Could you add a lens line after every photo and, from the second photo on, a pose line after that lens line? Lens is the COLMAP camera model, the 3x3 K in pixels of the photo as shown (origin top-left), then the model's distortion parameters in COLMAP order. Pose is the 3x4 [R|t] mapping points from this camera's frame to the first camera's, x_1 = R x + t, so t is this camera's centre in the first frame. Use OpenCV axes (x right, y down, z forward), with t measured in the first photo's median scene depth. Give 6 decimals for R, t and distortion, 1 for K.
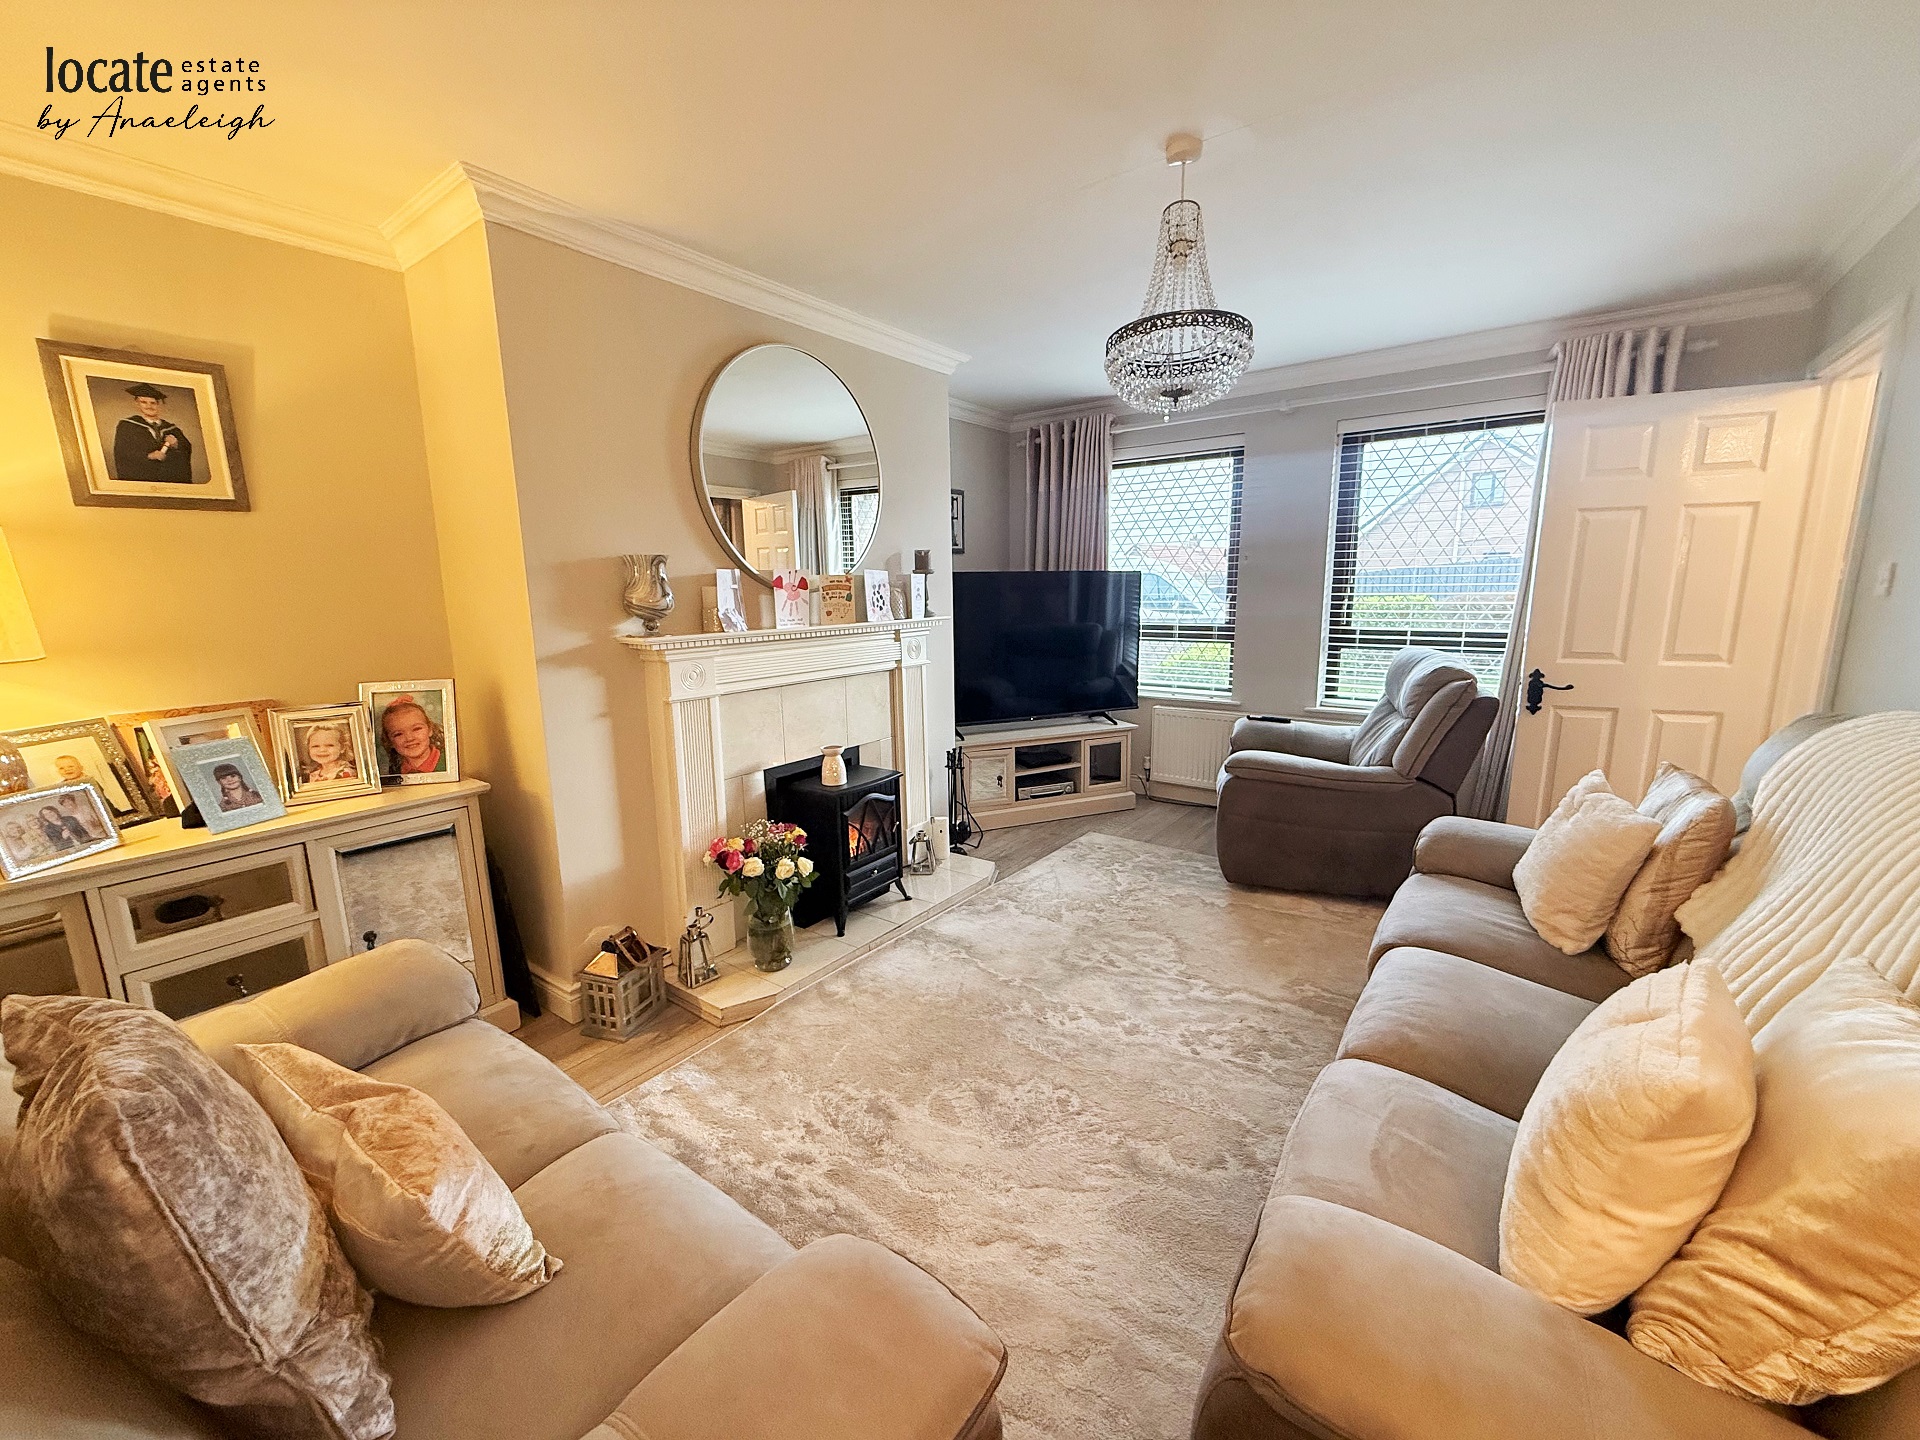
lens RADIAL K [[763.5, 0, 956.3], [0, 763.5, 716.5], [0, 0, 1]] dist [0.001310, -0.000428]
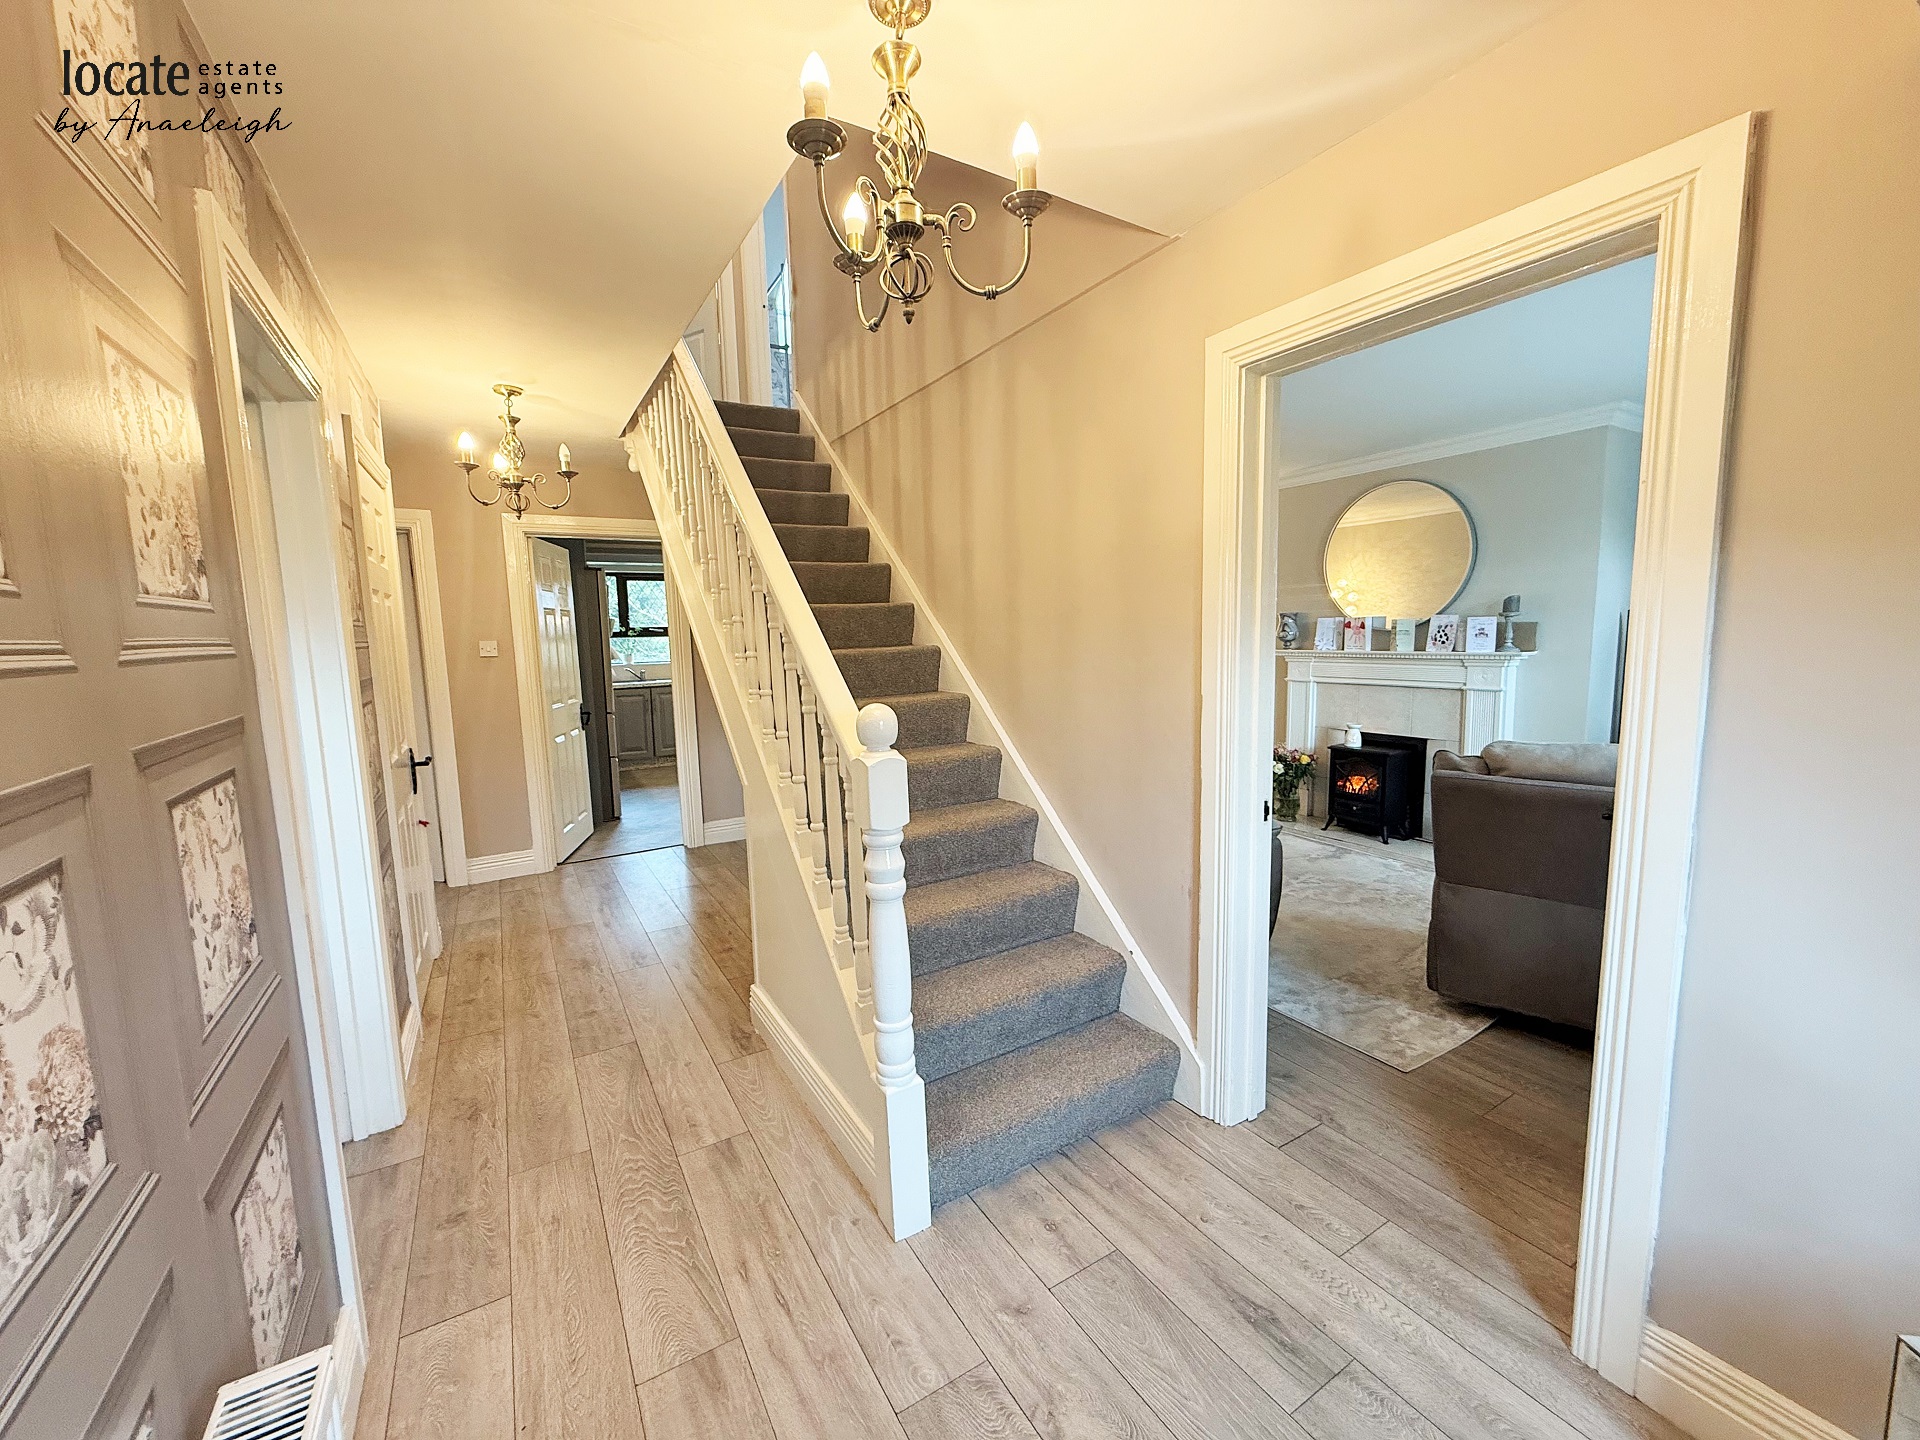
lens RADIAL K [[763.5, 0, 954.6], [0, 763.5, 719.1], [0, 0, 1]] dist [0.001310, -0.000428]
pose [[-0.380471, 0.132274, -0.915284, 2.066939], [-0.128729, 0.972508, 0.194055, -0.220652], [0.915790, 0.191656, -0.352983, 0.968149]]
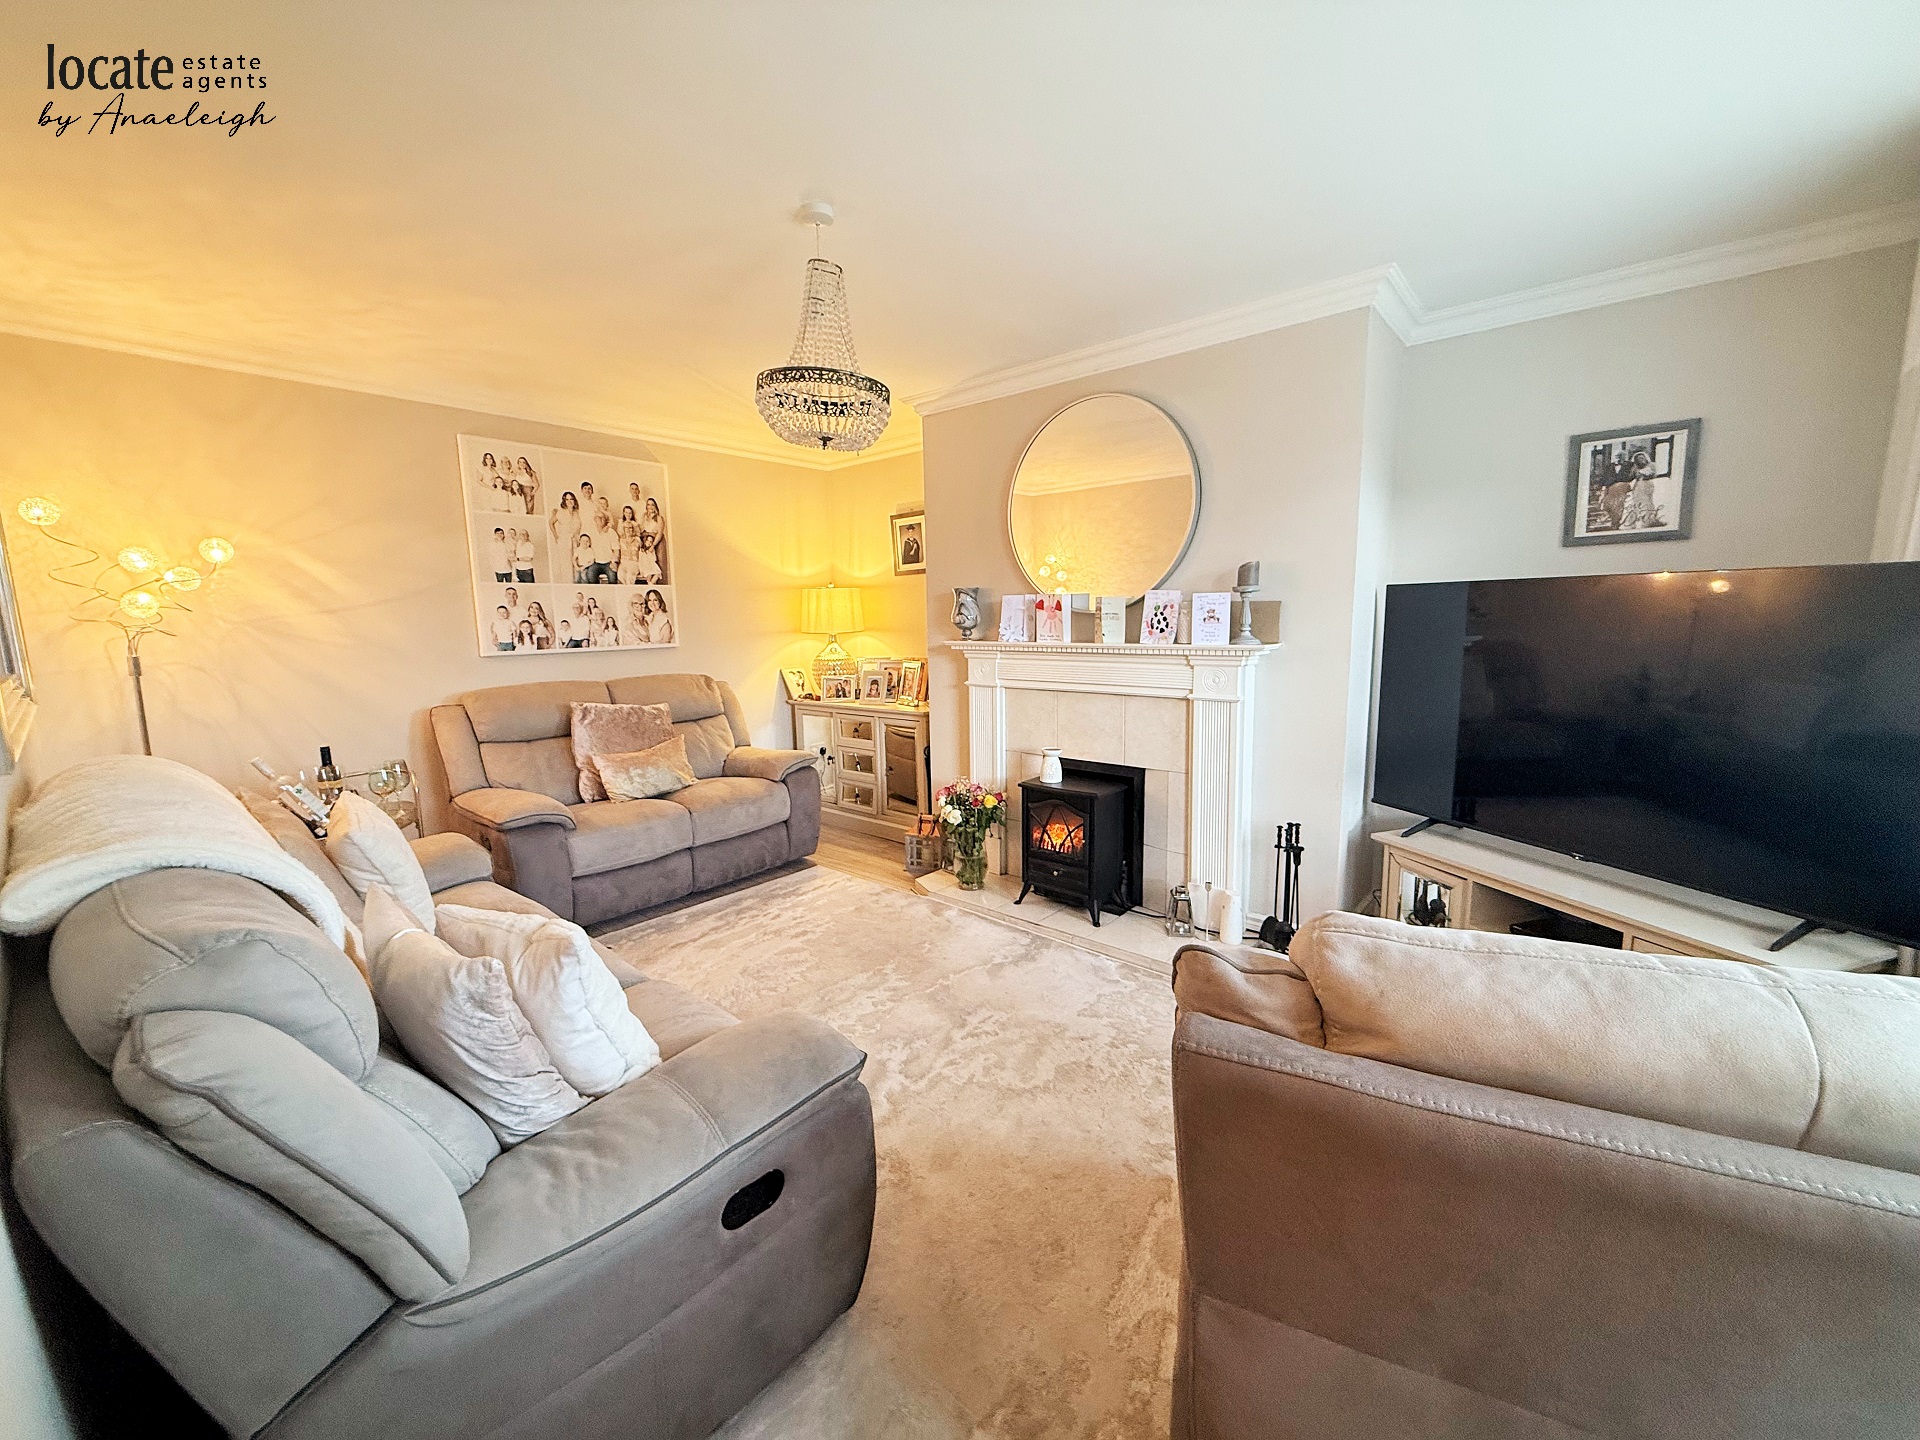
lens RADIAL K [[763.5, 0, 956.9], [0, 763.5, 723.7], [0, 0, 1]] dist [0.001310, -0.000428]
pose [[-0.068920, 0.163322, -0.984163, 1.180752], [-0.150711, 0.973482, 0.172103, -0.210732], [0.986173, 0.160185, -0.042478, 1.108303]]
